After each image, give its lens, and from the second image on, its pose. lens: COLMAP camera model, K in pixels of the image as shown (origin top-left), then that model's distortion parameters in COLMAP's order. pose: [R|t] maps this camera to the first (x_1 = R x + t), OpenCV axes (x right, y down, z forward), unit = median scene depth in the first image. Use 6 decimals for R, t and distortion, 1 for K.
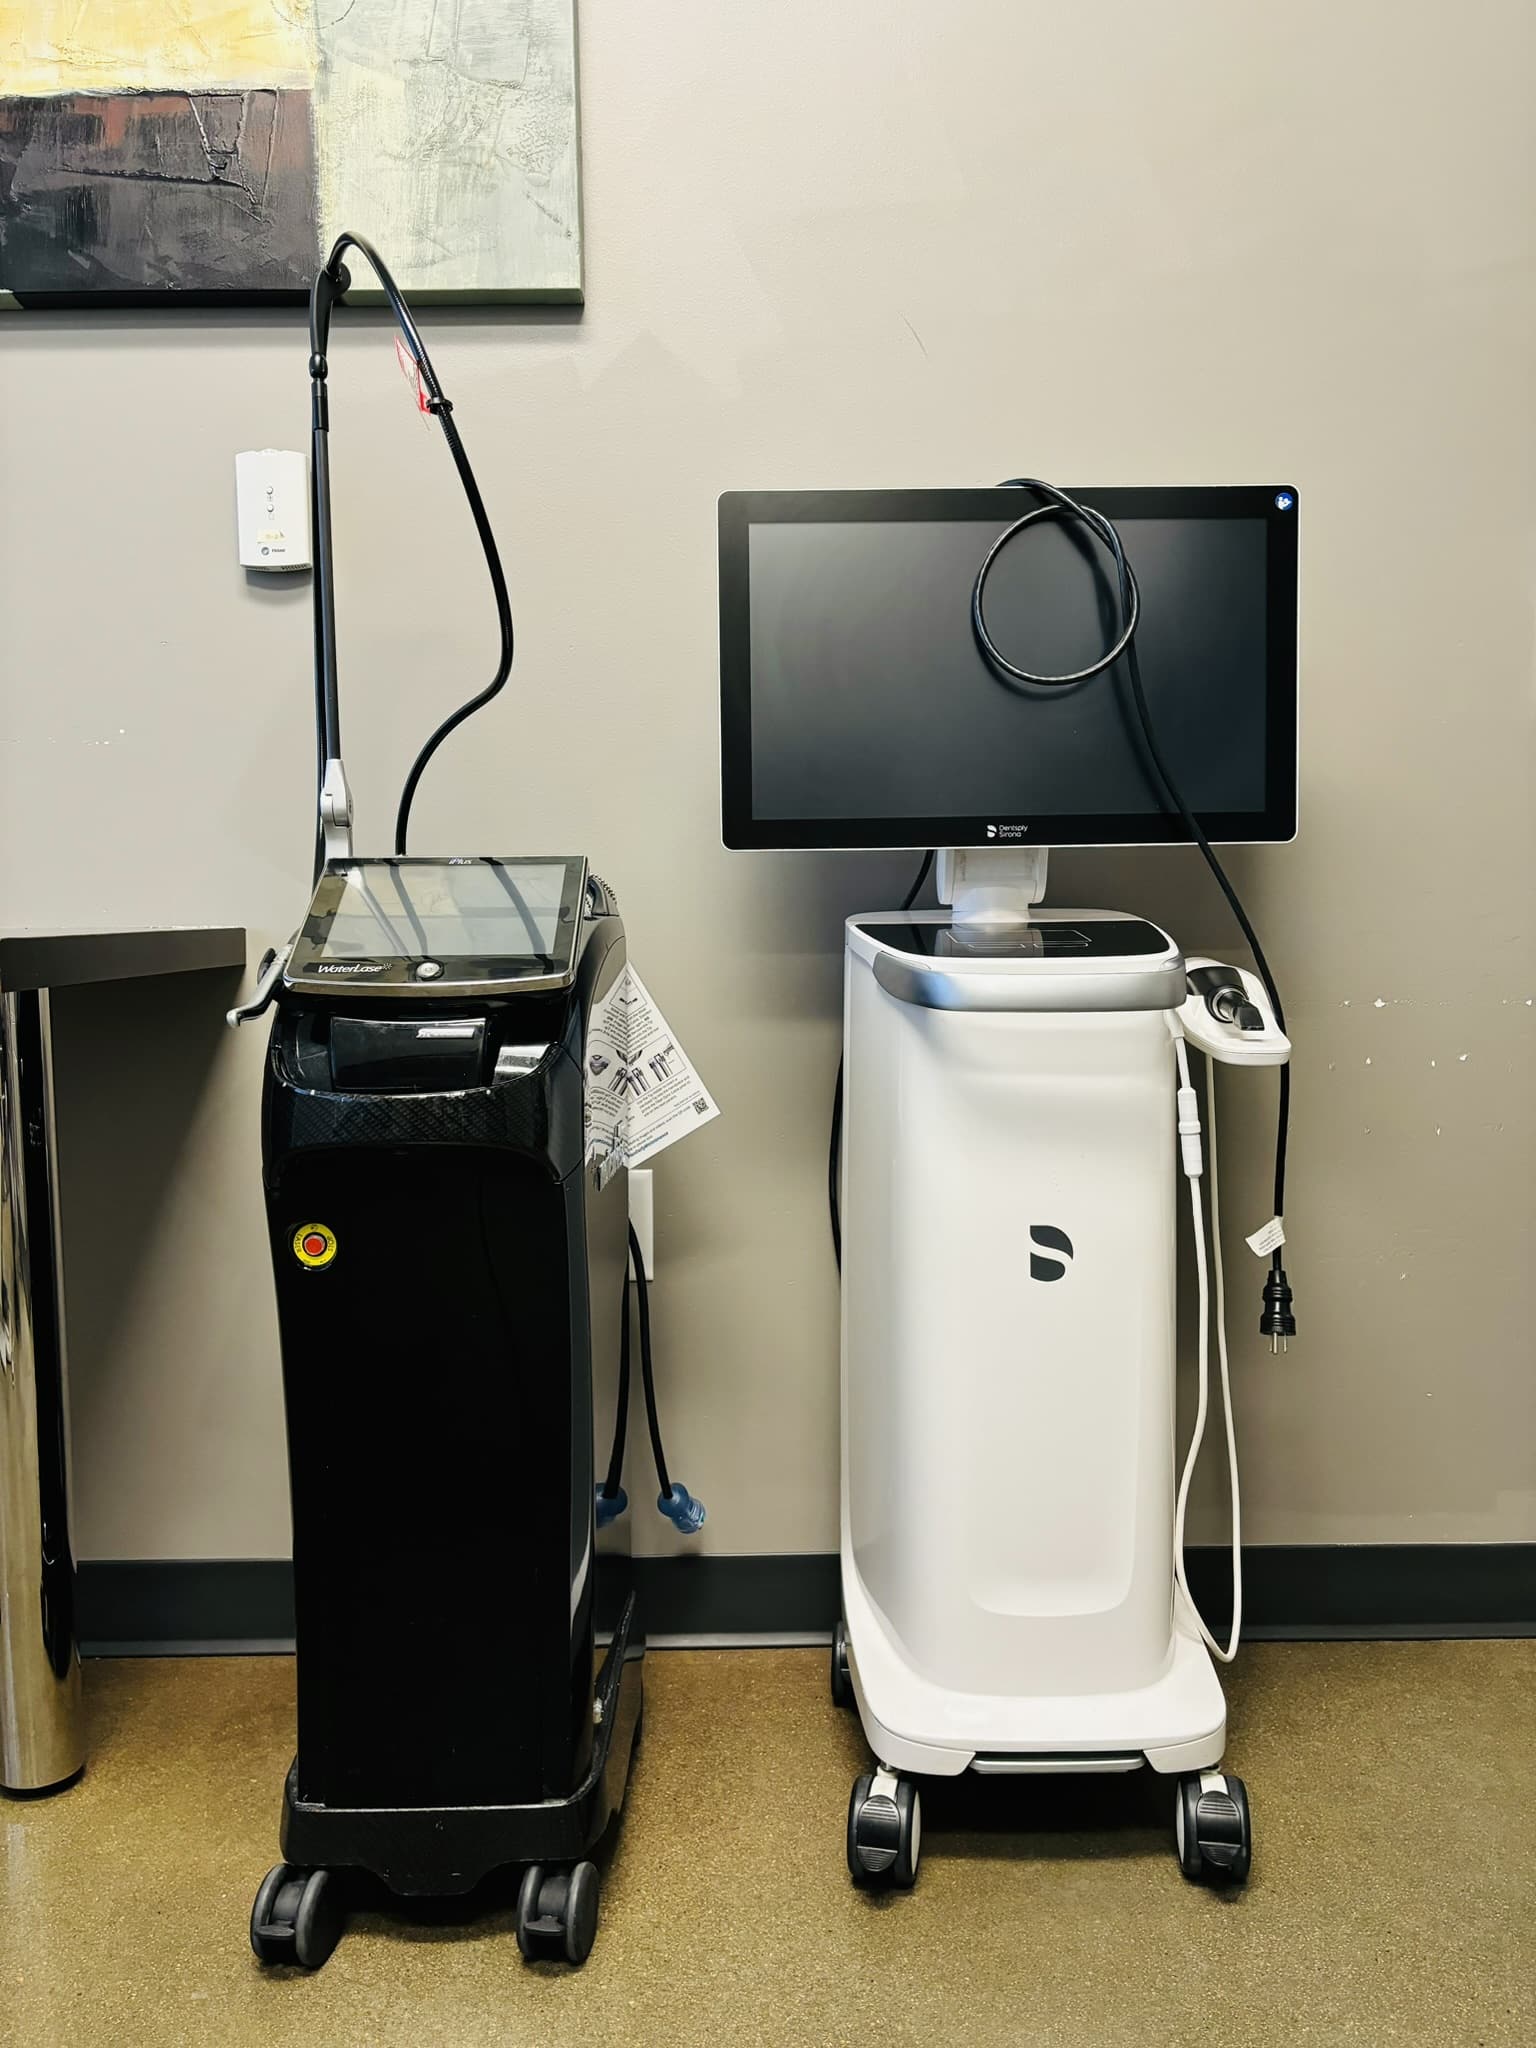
lens RADIAL K [[1539.7, 0, 772.5], [0, 1539.7, 1033.5], [0, 0, 1]] dist [0.045922, -0.055297]
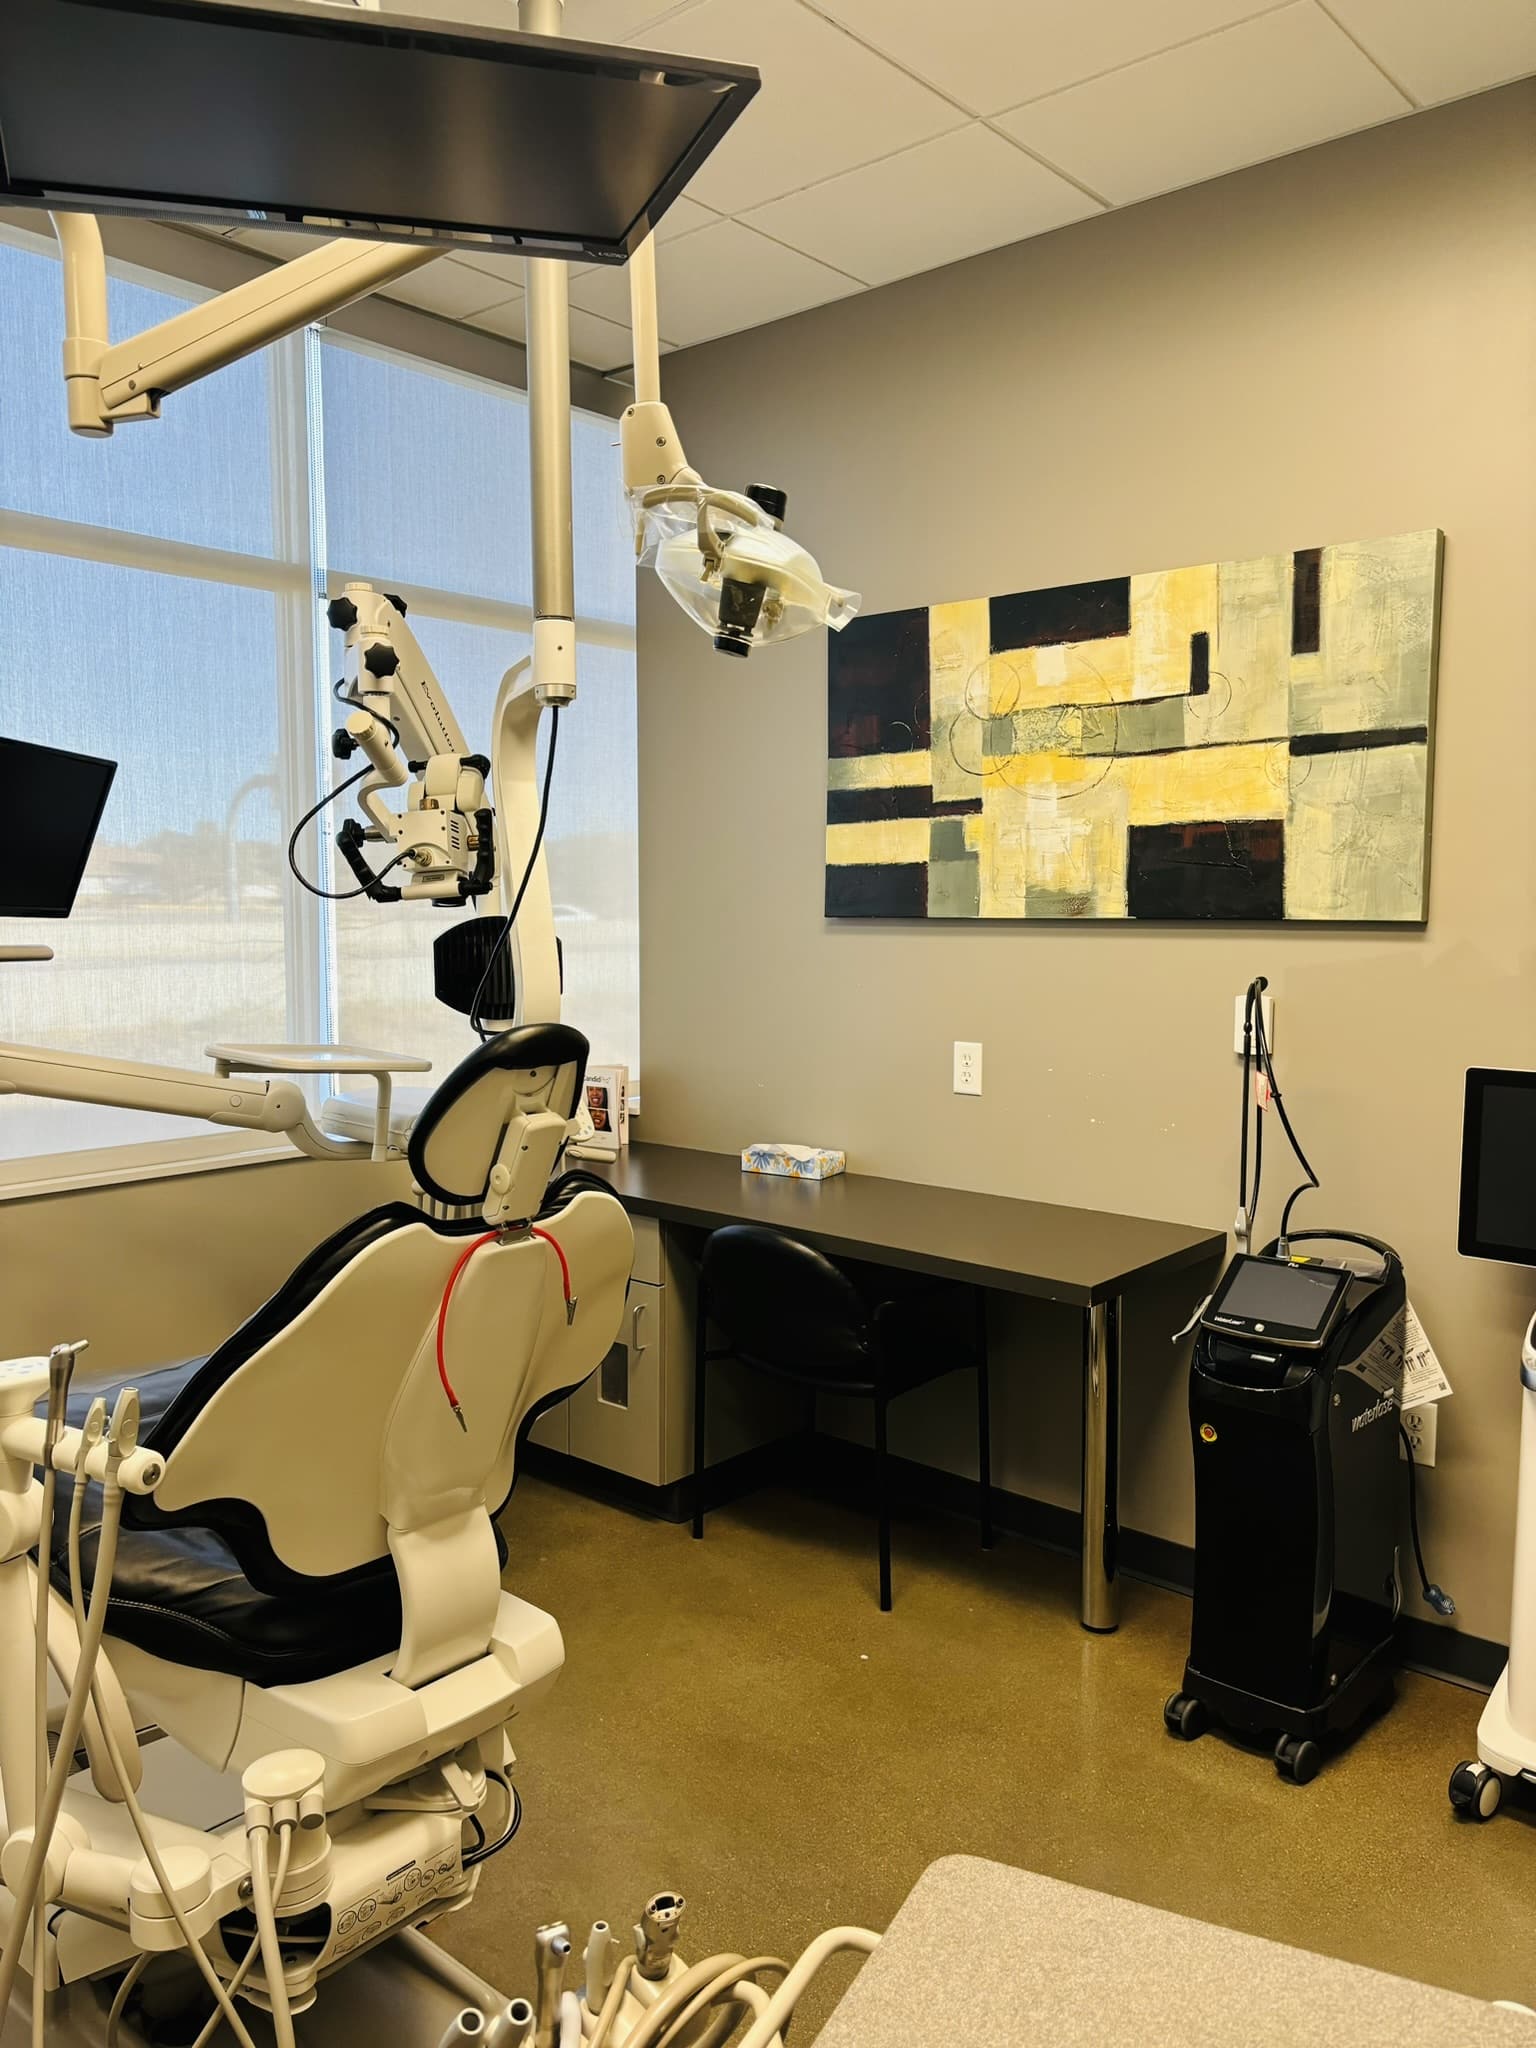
lens RADIAL K [[1539.7, 0, 770.1], [0, 1539.7, 1020.3], [0, 0, 1]] dist [0.045922, -0.055297]
pose [[0.750505, 0.075865, -0.656495, 0.528150], [-0.061634, 0.997094, 0.044765, -0.417105], [0.657984, 0.006866, 0.753001, -0.909512]]
